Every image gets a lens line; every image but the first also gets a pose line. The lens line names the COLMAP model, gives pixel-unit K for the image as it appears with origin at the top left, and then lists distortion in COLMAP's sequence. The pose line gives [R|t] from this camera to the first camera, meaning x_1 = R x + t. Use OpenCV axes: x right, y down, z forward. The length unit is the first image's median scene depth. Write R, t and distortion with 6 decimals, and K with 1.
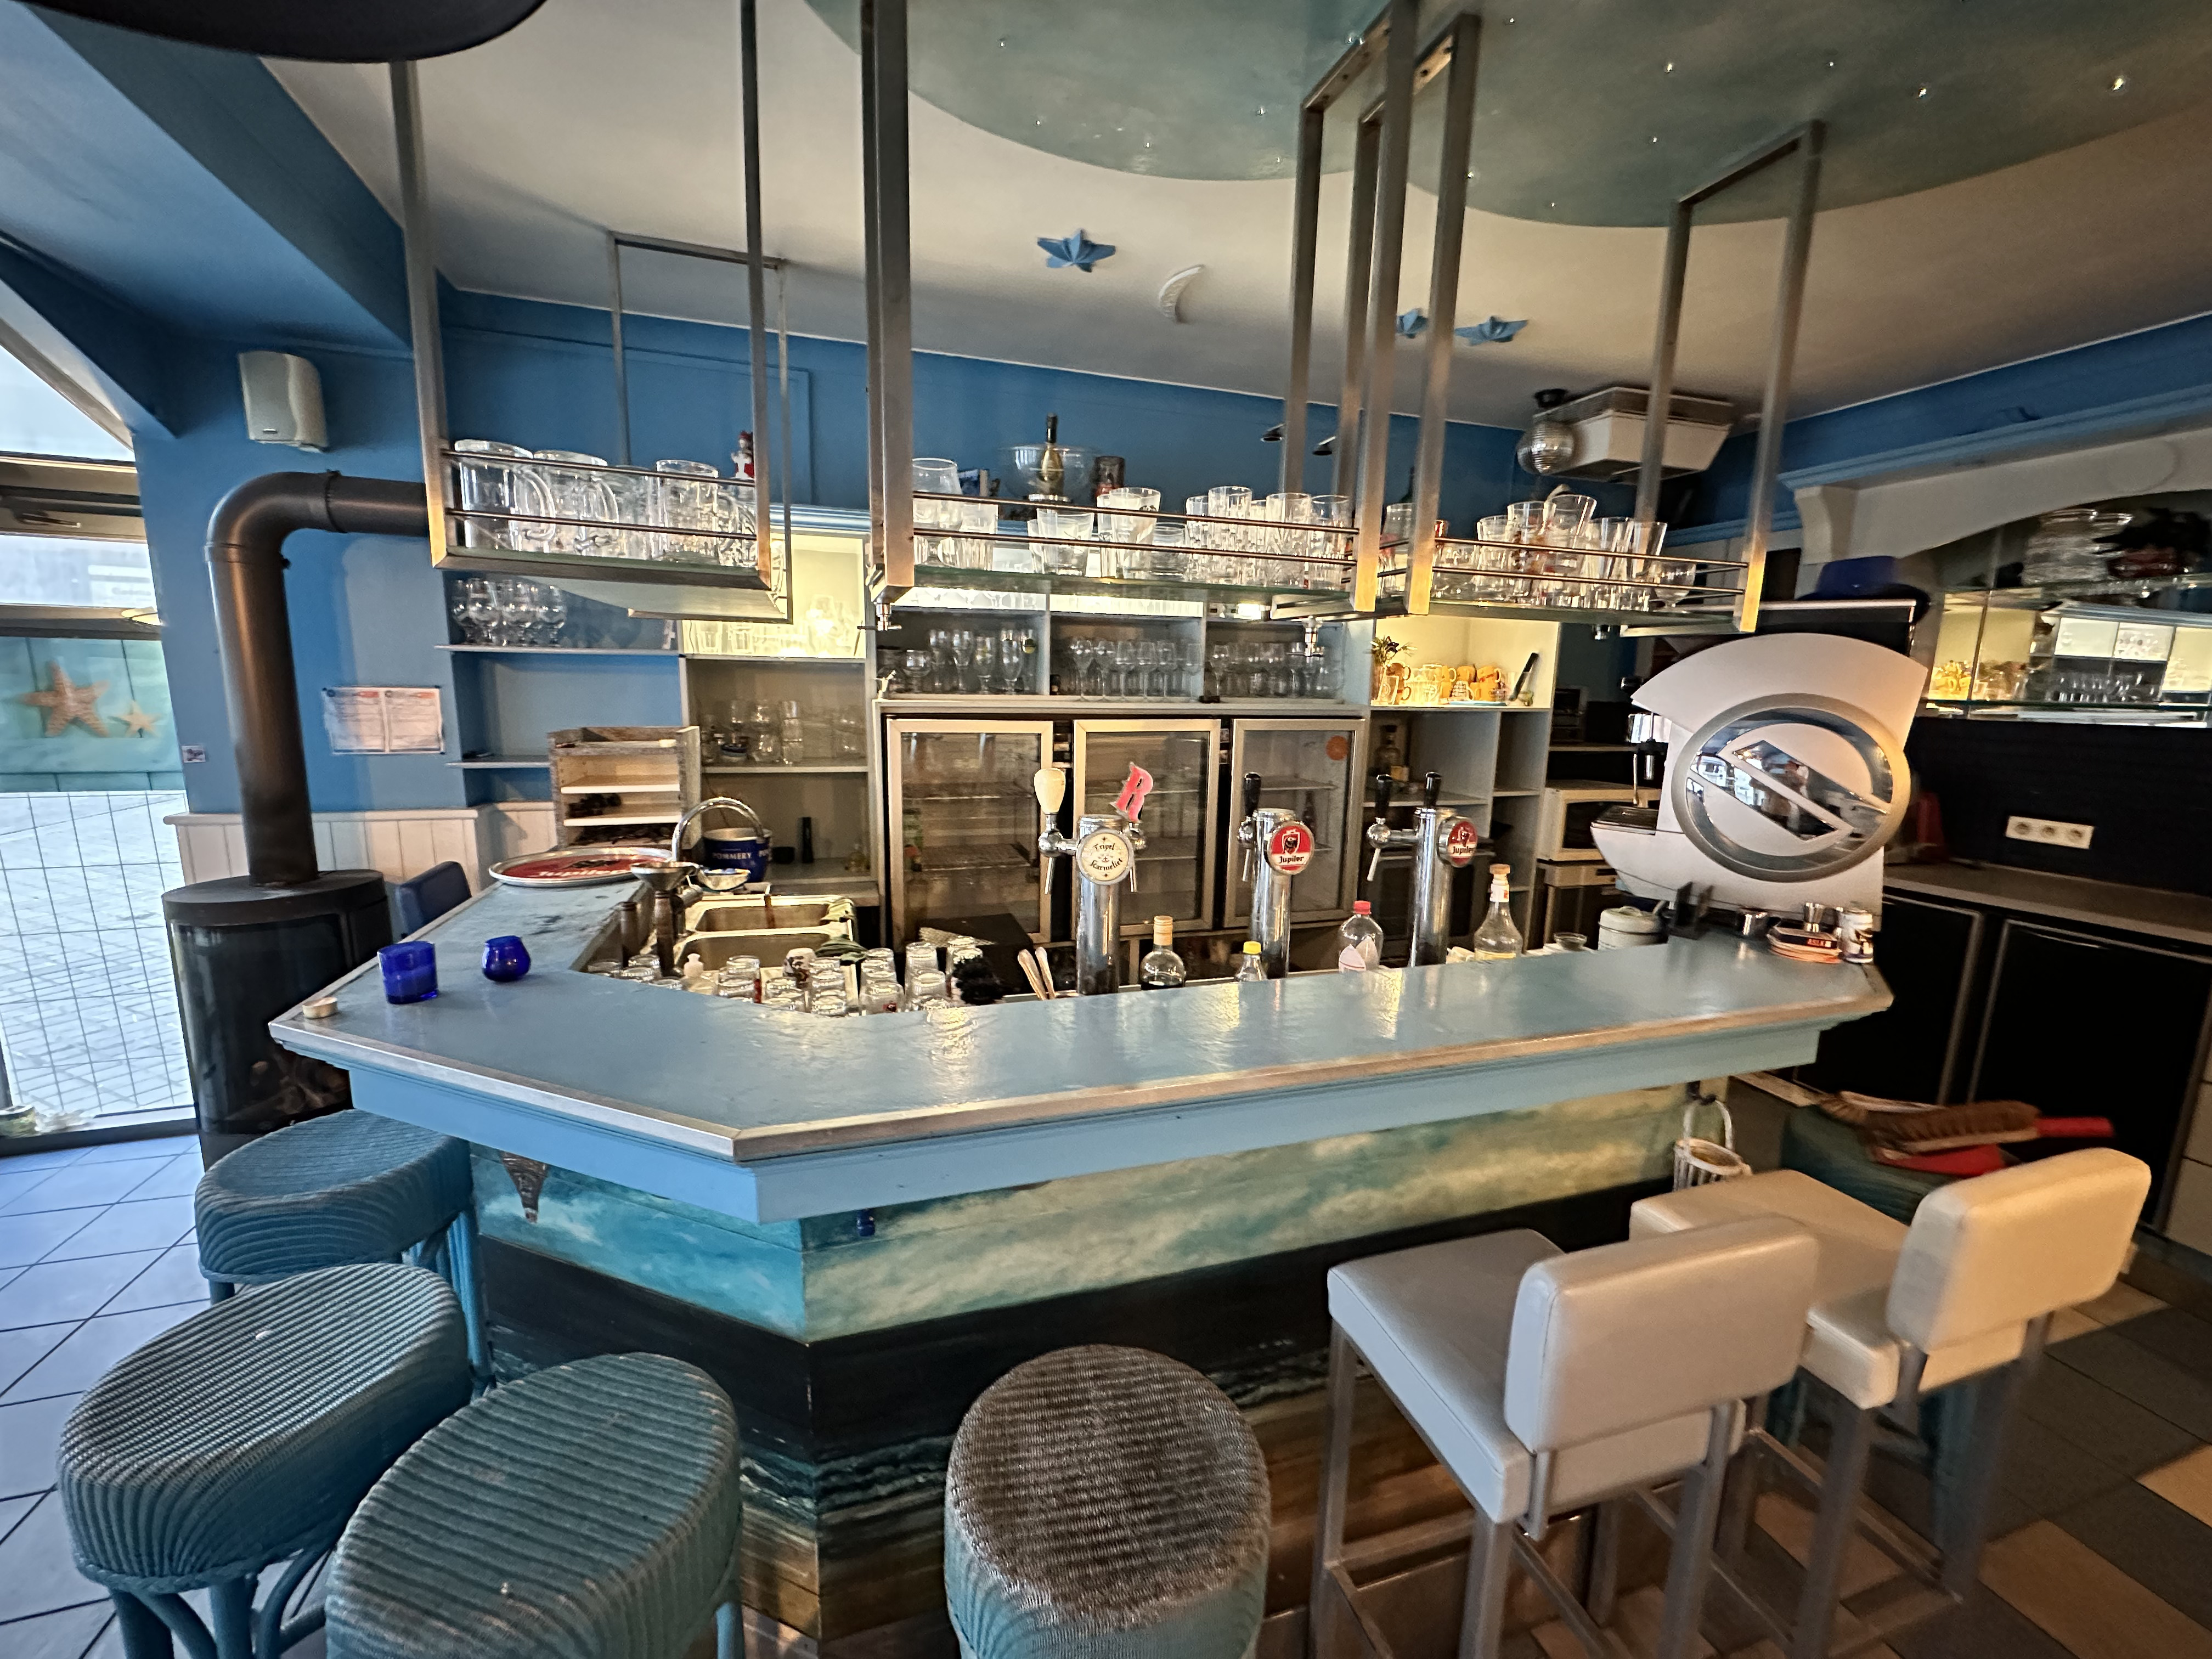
lens RADIAL K [[889.3, 0, 1100.9], [0, 889.3, 828.9], [0, 0, 1]] dist [-0.003784, -0.000188]
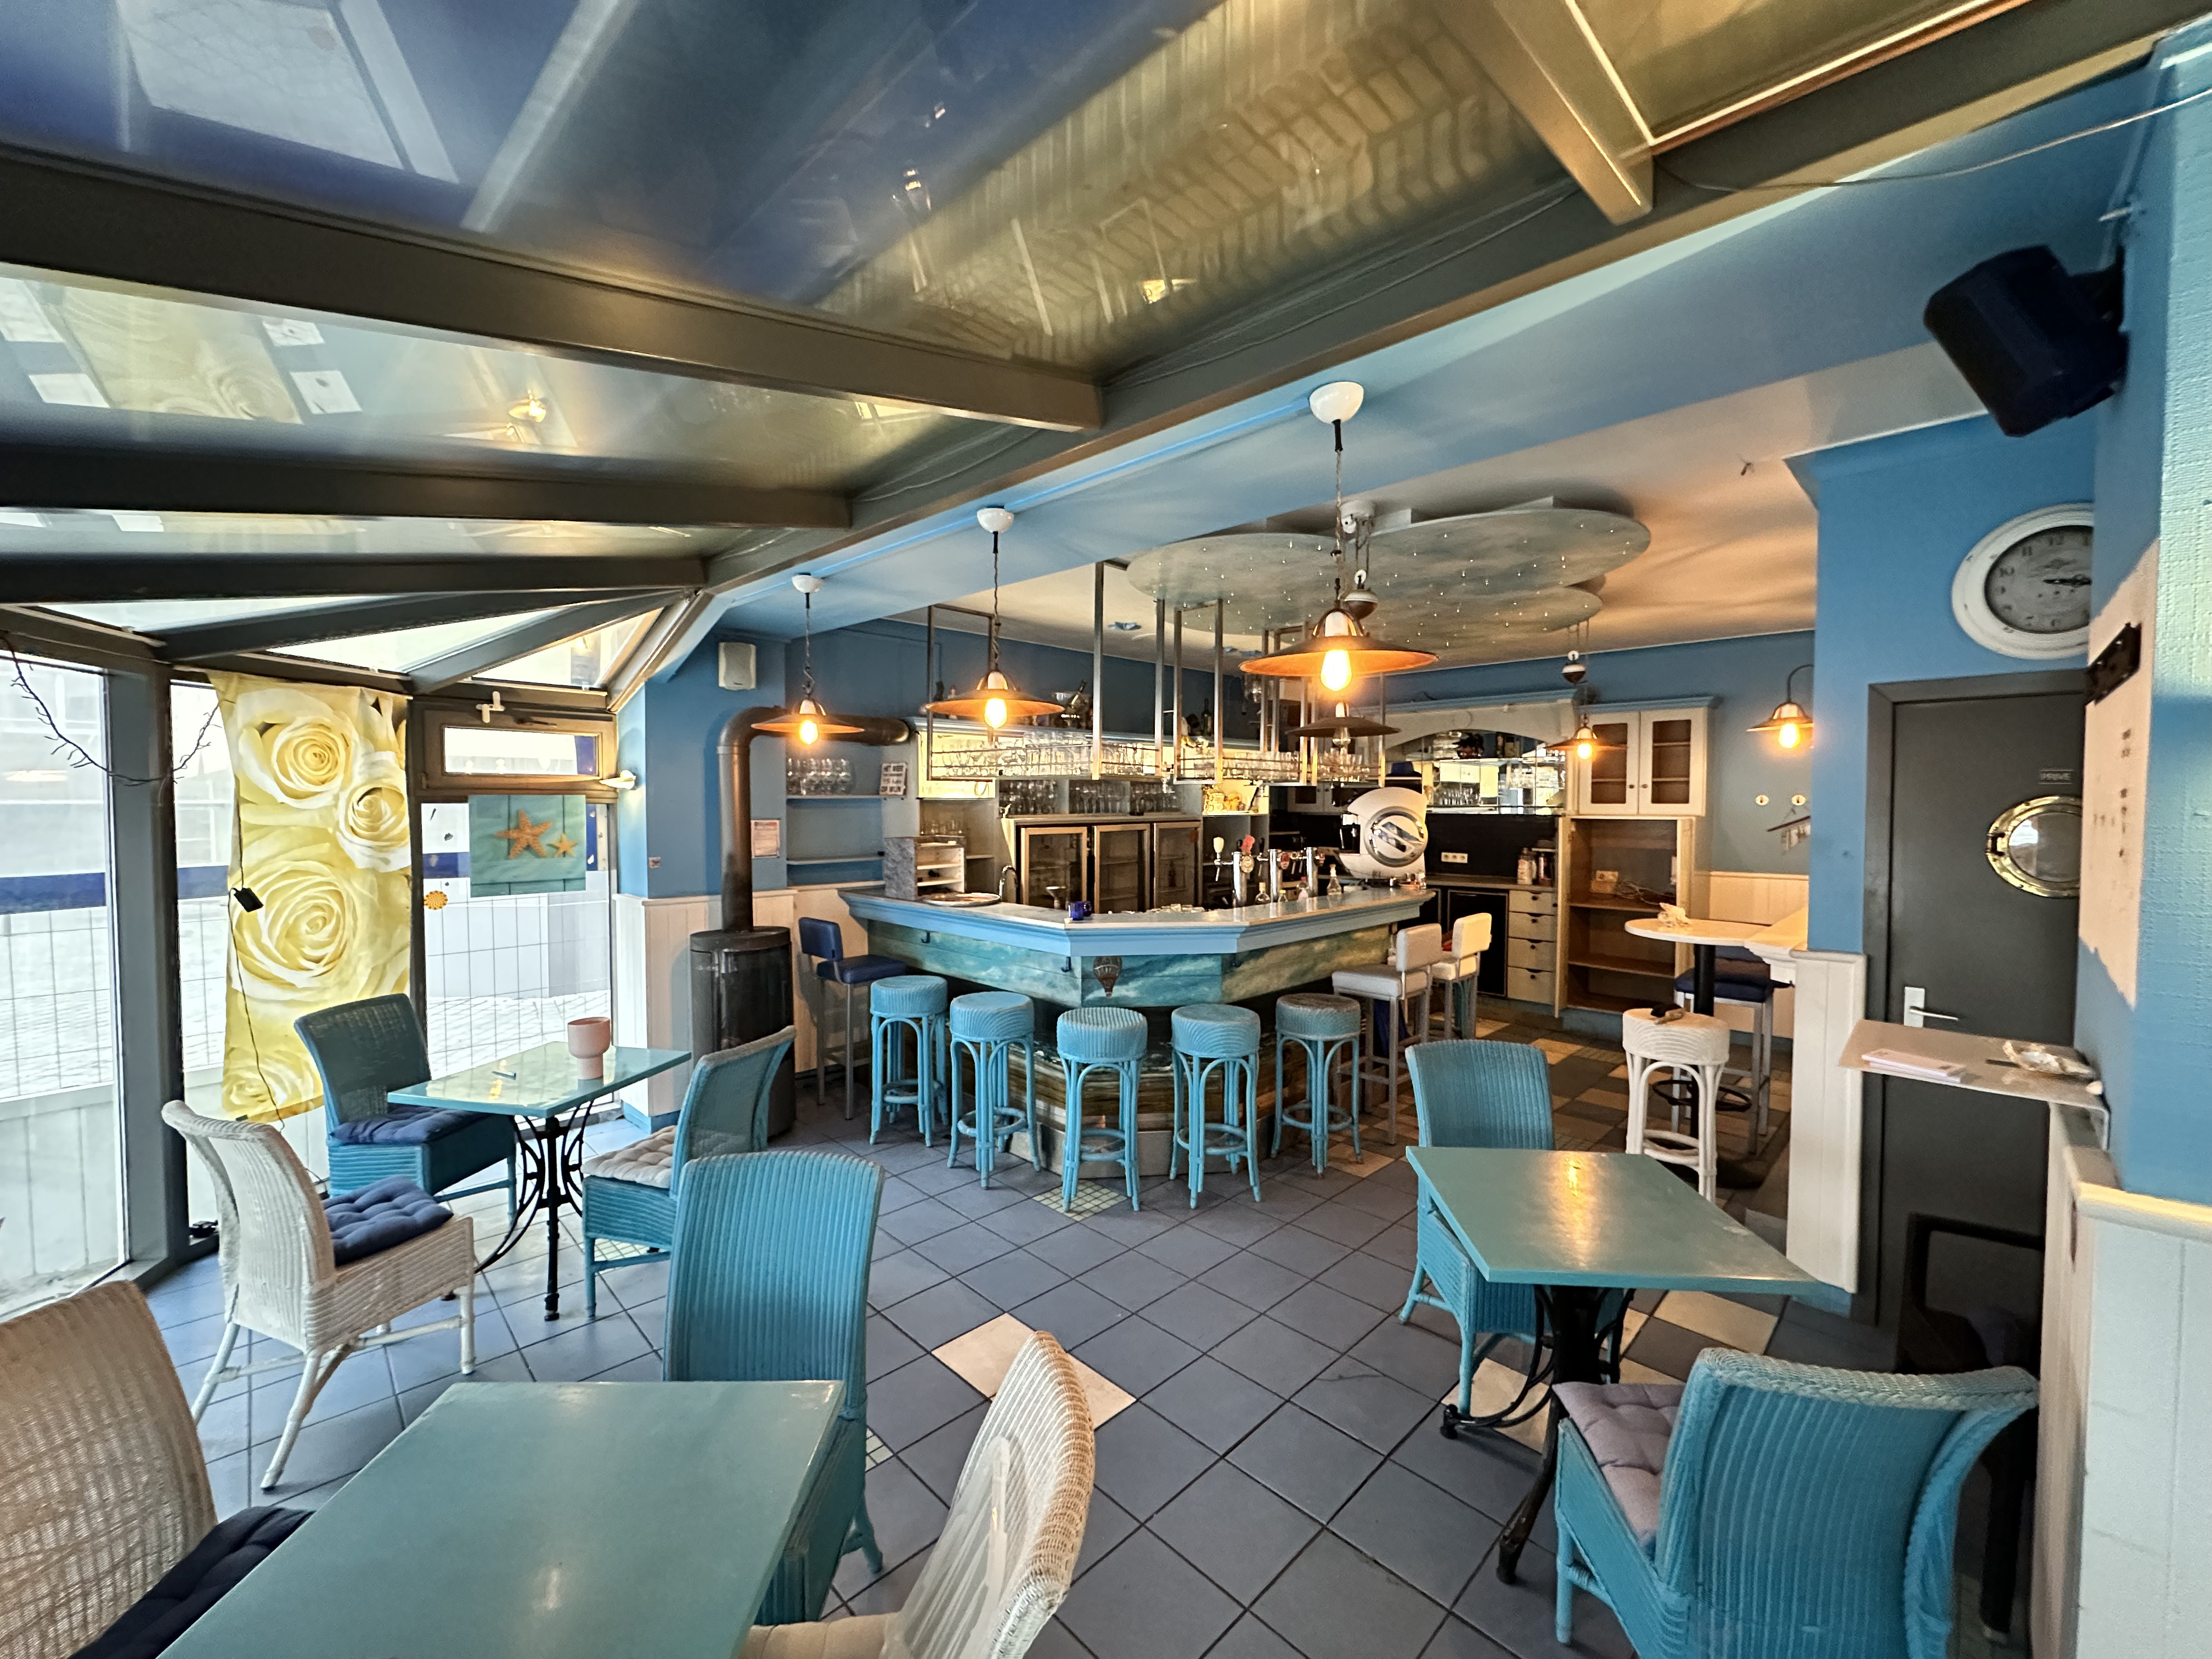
lens RADIAL K [[889.3, 0, 1114.1], [0, 889.3, 826.5], [0, 0, 1]] dist [-0.003784, -0.000188]
pose [[0.887748, -0.034547, 0.459032, -0.966599], [0.094521, 0.989612, -0.108321, 0.104484], [-0.450521, 0.139550, 0.881792, -0.819740]]
